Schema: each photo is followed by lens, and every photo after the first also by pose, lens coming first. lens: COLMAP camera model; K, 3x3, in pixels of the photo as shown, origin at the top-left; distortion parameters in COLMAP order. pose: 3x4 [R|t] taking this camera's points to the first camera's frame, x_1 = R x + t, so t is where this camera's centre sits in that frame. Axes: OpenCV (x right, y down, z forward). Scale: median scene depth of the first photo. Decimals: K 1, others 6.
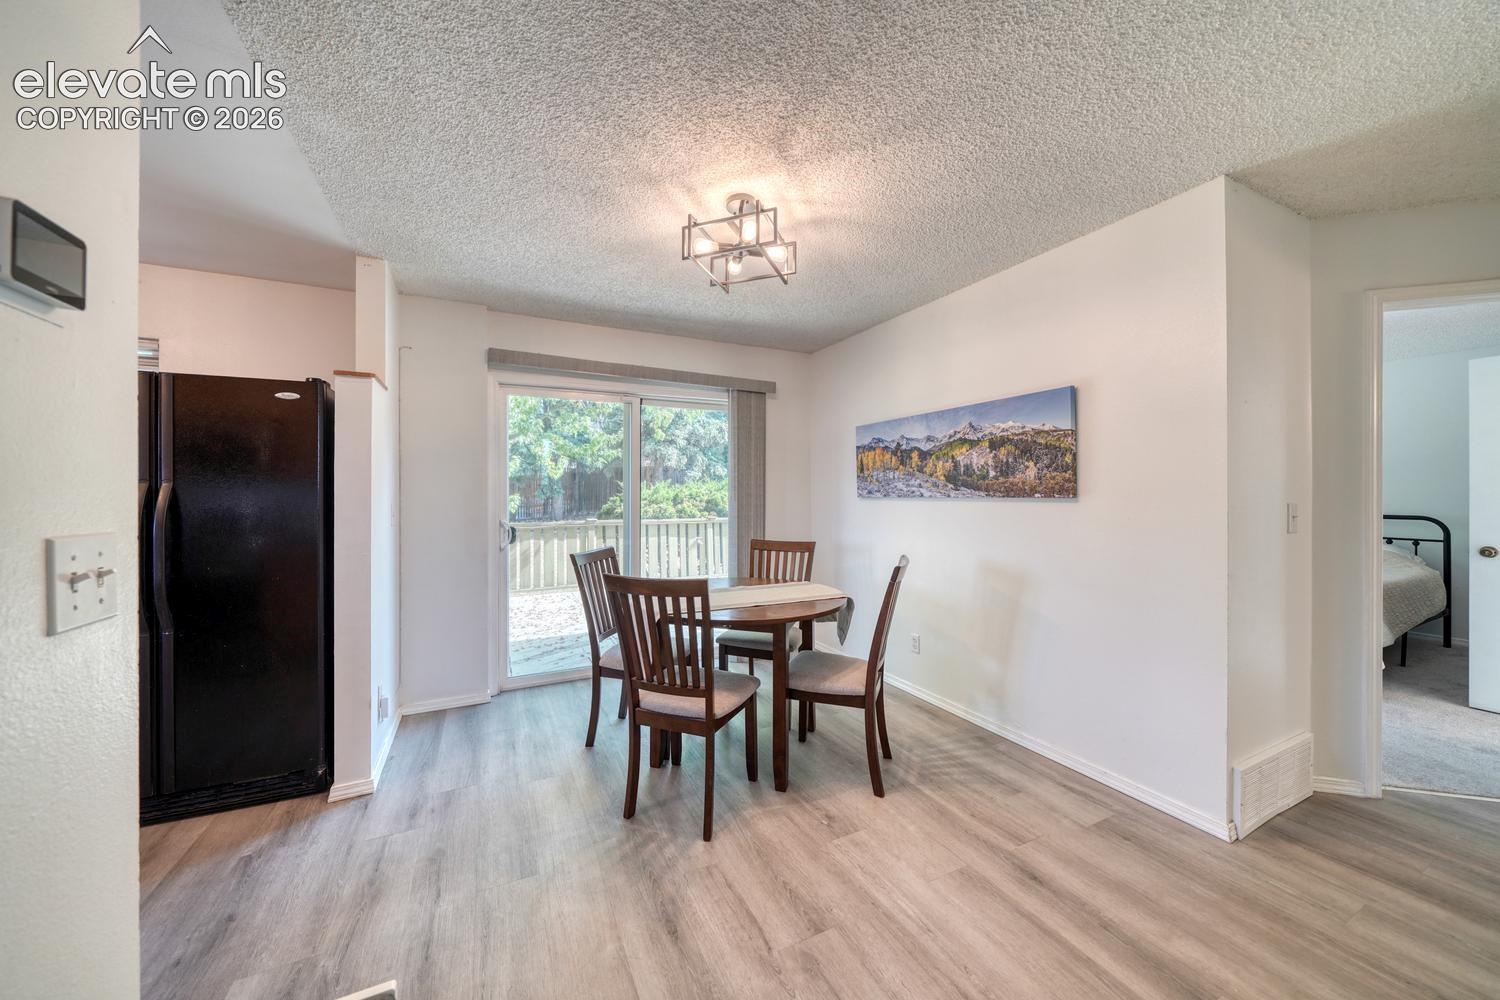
lens RADIAL K [[524.6, 0, 742.2], [0, 524.6, 496.0], [0, 0, 1]] dist [-0.006098, -0.000162]
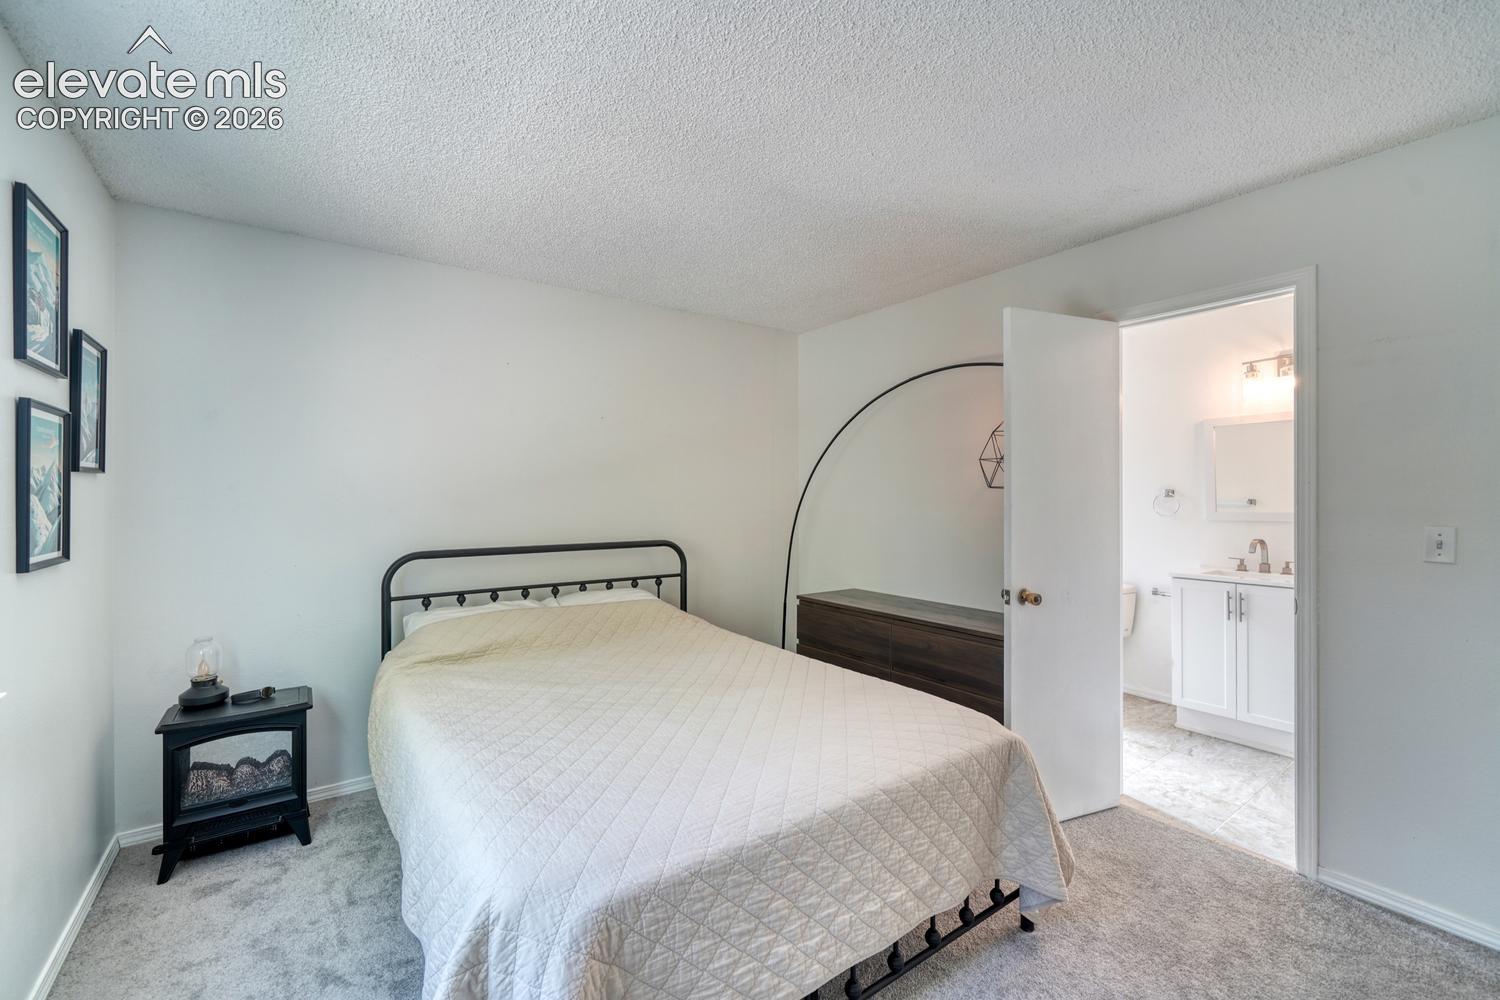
lens RADIAL K [[622.2, 0, 734.0], [0, 622.2, 491.1], [0, 0, 1]] dist [0.000767, -0.000096]
pose [[-0.172344, 0.005289, 0.985023, 0.111162], [0.013908, 0.999899, -0.002935, -0.005920], [-0.984939, 0.013194, -0.172400, 0.246668]]
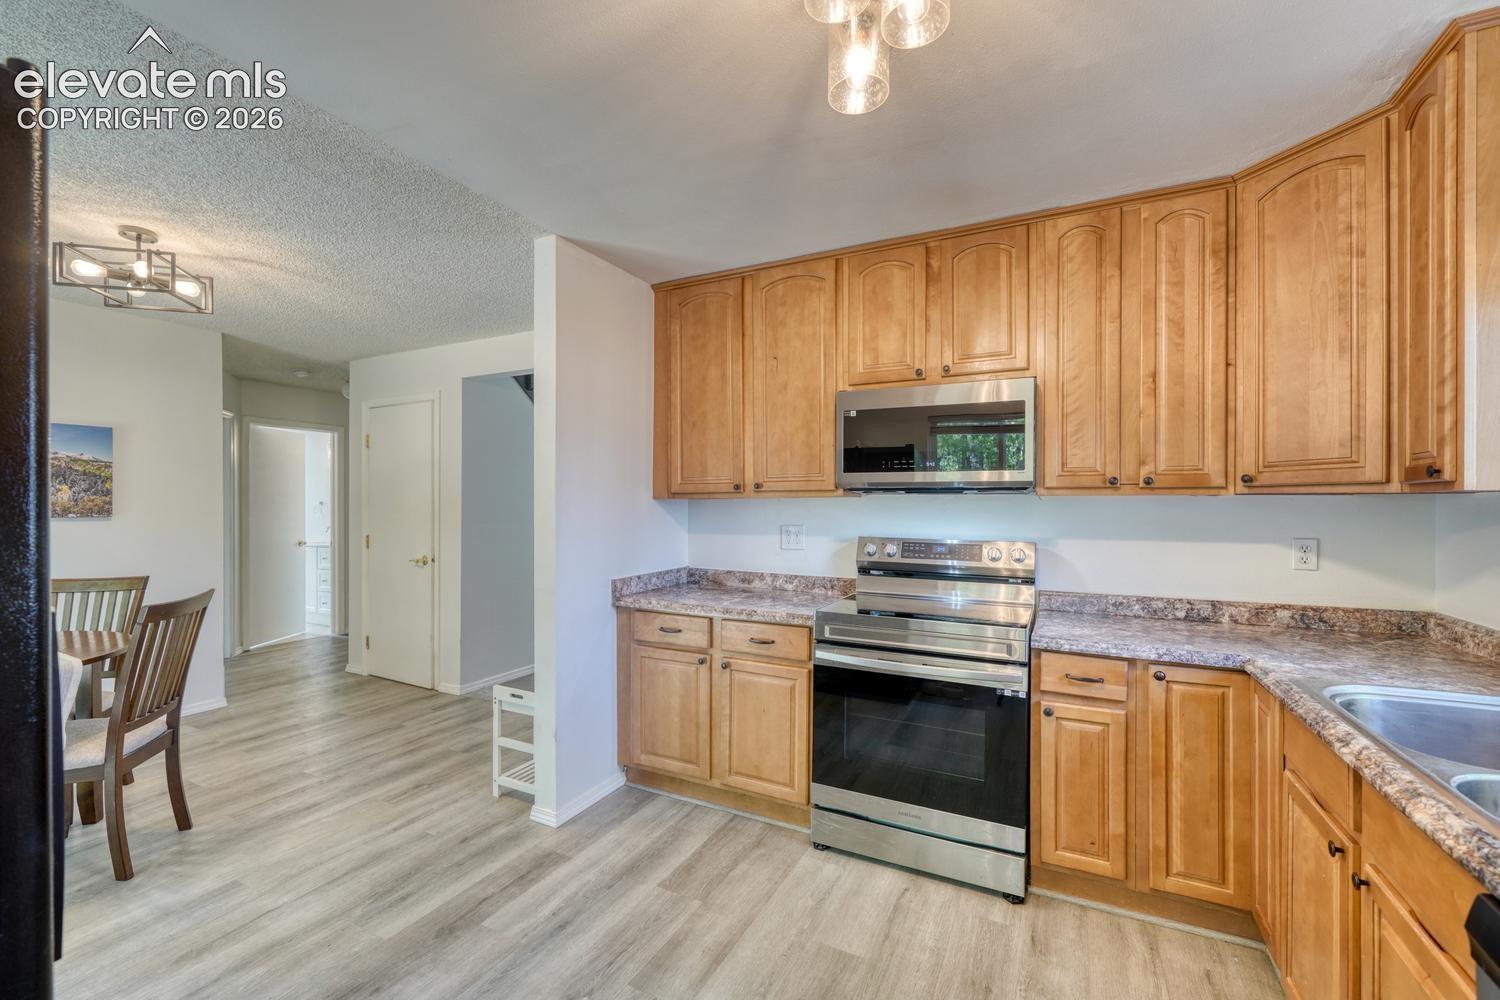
lens RADIAL K [[622.2, 0, 733.8], [0, 622.2, 510.2], [0, 0, 1]] dist [0.000767, -0.000096]
pose [[-0.587209, -0.003435, 0.809428, -1.119484], [0.003770, 0.999969, 0.006979, -0.013548], [-0.809427, 0.007149, -0.587177, 0.517795]]
